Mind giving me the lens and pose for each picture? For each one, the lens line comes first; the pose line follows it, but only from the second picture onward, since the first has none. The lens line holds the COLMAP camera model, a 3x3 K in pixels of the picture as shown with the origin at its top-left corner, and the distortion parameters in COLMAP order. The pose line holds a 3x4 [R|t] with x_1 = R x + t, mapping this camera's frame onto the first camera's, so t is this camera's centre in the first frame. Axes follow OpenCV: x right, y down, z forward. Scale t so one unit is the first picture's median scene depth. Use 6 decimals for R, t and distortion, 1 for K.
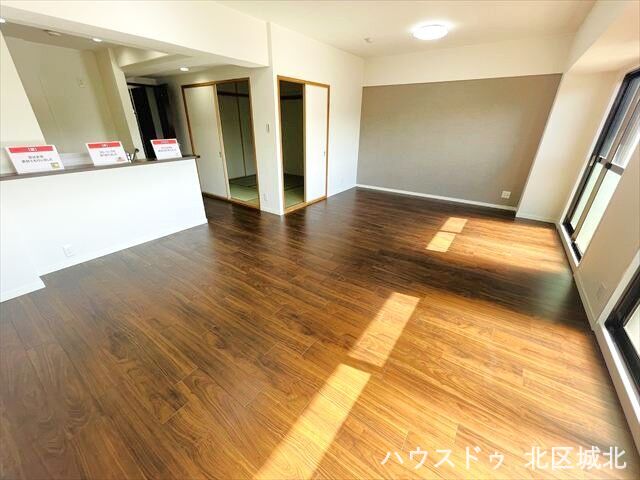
lens RADIAL K [[259.4, 0, 319.7], [0, 259.4, 241.1], [0, 0, 1]] dist [-0.001581, -0.001075]
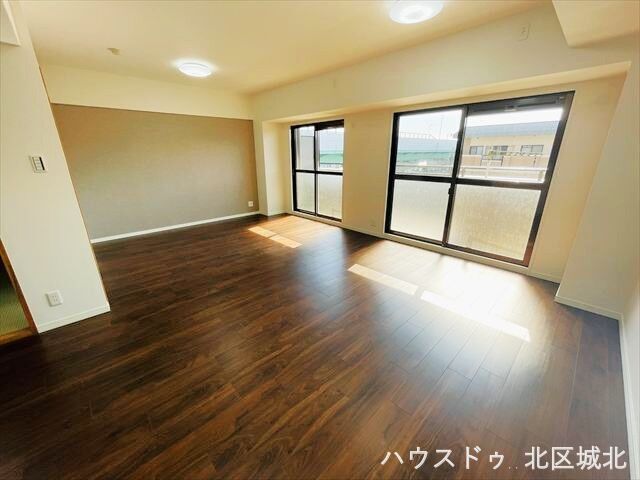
lens RADIAL K [[259.4, 0, 320.6], [0, 259.4, 239.5], [0, 0, 1]] dist [-0.001581, -0.001075]
pose [[0.195029, -0.316200, 0.928430, -0.594193], [0.417091, 0.883486, 0.213278, -0.182009], [-0.887693, 0.345644, 0.304189, 0.406695]]
